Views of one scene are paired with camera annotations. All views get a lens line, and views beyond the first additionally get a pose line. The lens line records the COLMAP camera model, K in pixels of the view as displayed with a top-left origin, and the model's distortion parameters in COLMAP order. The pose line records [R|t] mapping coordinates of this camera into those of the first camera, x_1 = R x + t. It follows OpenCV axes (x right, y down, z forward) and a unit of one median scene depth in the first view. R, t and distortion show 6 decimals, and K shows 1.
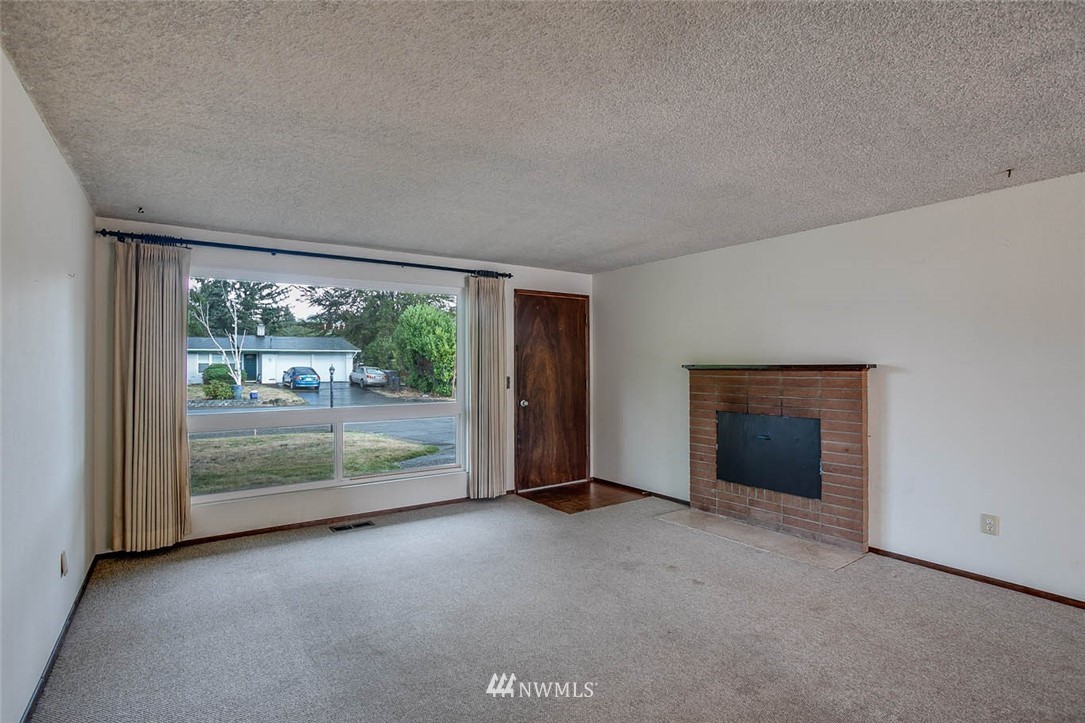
lens RADIAL K [[546.5, 0, 535.5], [0, 546.5, 359.9], [0, 0, 1]] dist [-0.040803, 0.010902]
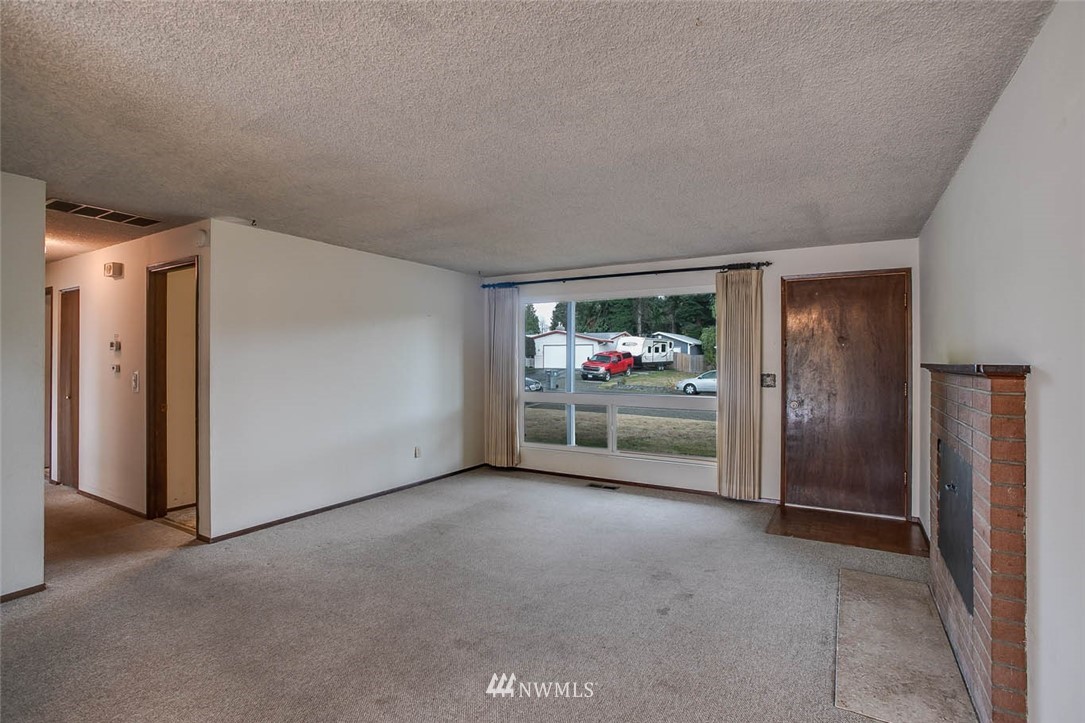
lens RADIAL K [[546.5, 0, 538.8], [0, 546.5, 358.4], [0, 0, 1]] dist [-0.040803, 0.010902]
pose [[0.388566, 0.006017, -0.921401, 0.785886], [0.002484, 0.999968, 0.007577, -0.004955], [0.921418, -0.005233, 0.388538, 0.362058]]
